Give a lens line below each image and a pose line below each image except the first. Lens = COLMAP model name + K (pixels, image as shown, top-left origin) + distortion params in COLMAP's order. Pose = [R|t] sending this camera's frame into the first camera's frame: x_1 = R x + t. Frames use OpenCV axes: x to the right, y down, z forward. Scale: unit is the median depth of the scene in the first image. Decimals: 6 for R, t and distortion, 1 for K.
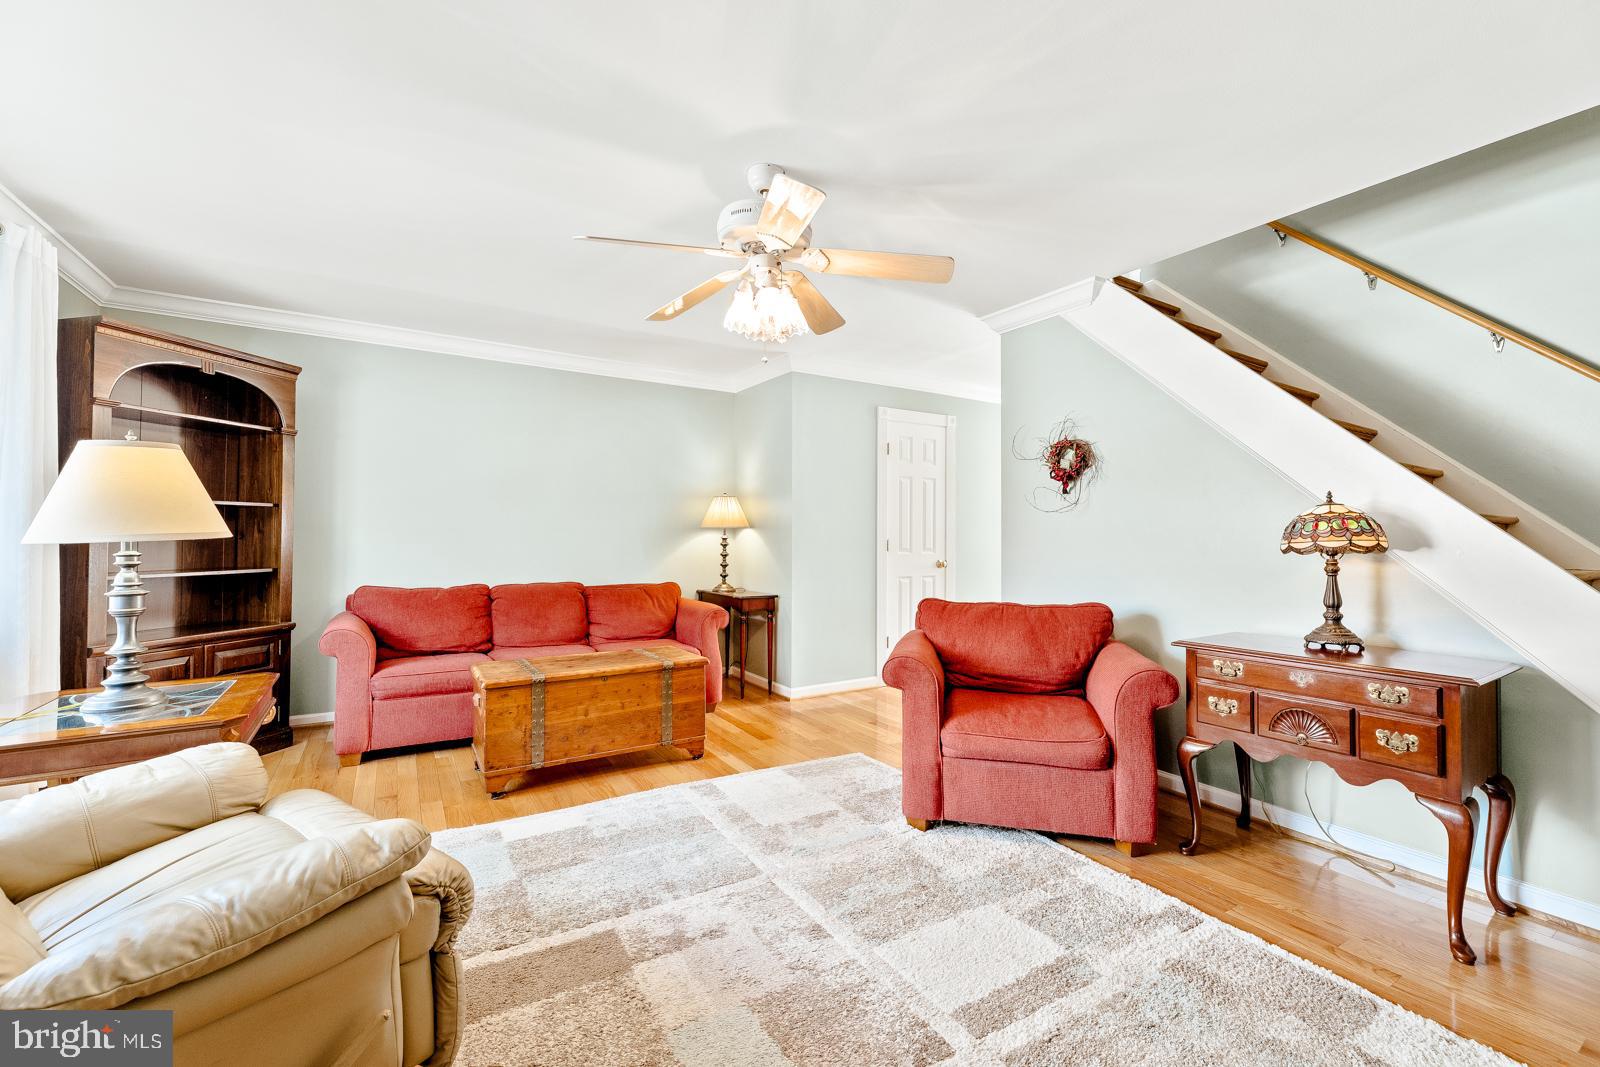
lens RADIAL K [[662.8, 0, 801.0], [0, 662.8, 523.5], [0, 0, 1]] dist [0.001634, 0.000148]
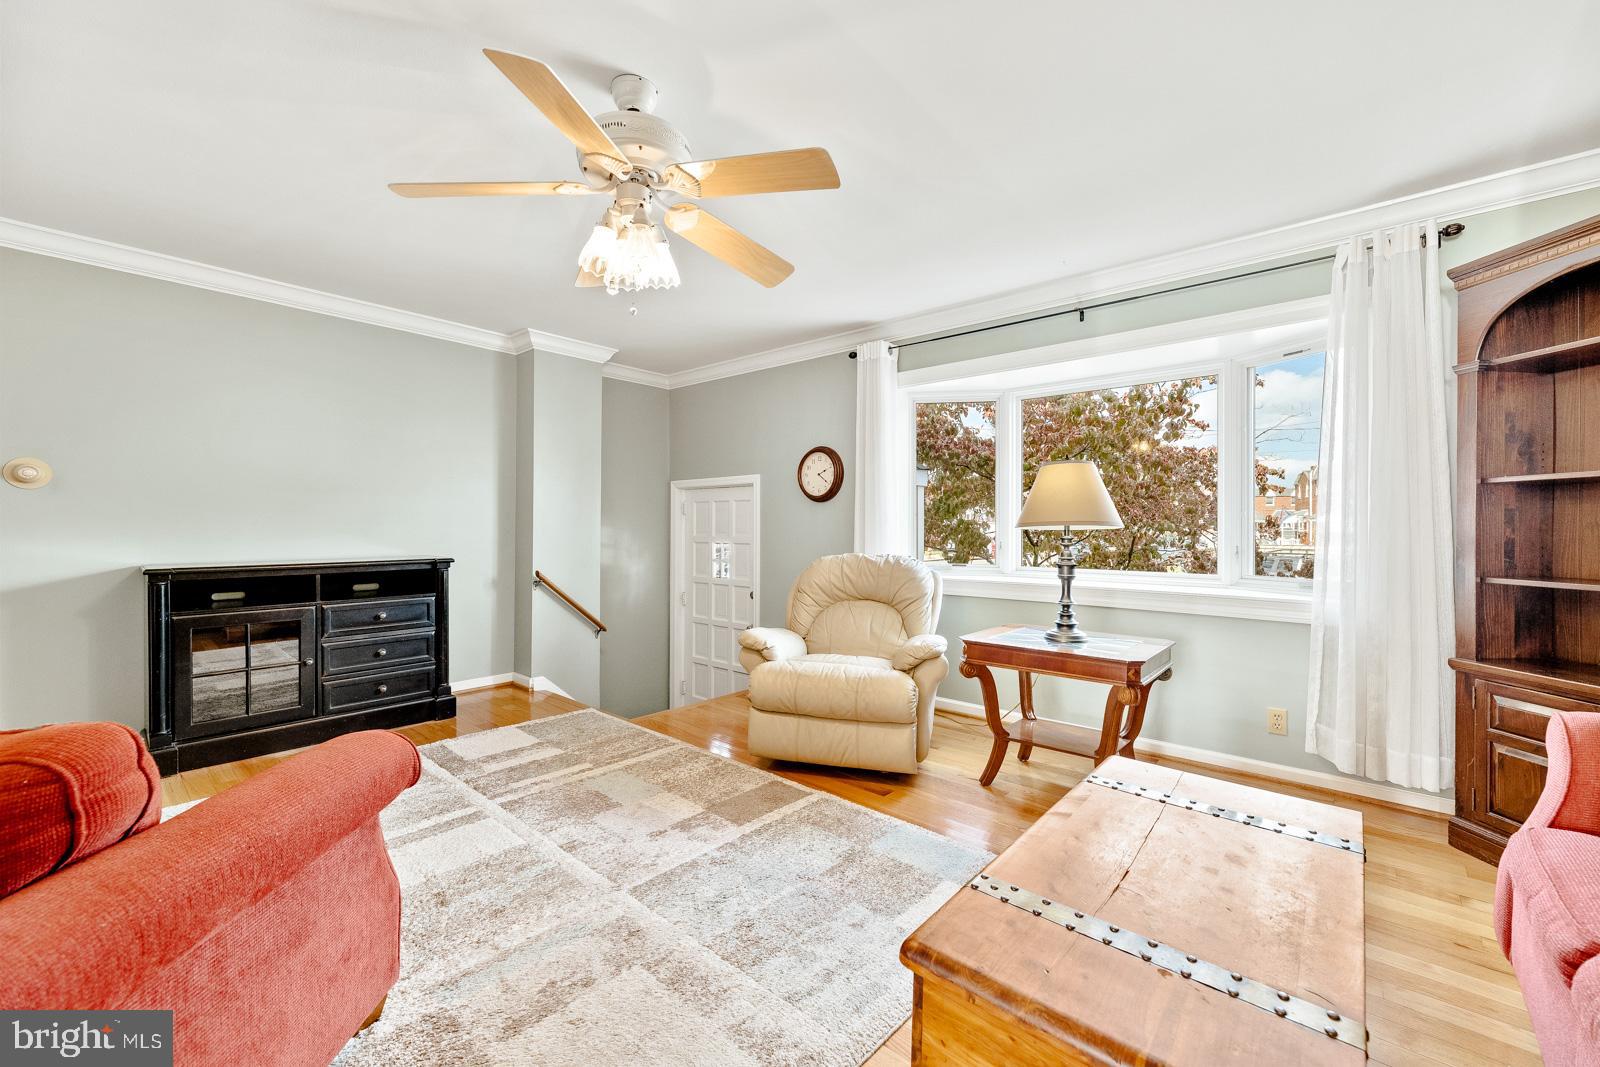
lens RADIAL K [[644.2, 0, 806.6], [0, 644.2, 530.9], [0, 0, 1]] dist [0.001398, 0.000202]
pose [[-0.954574, -0.009100, -0.297835, -0.020538], [-0.004145, 0.999842, -0.017265, 0.038437], [0.297945, -0.015246, -0.954461, 1.495969]]
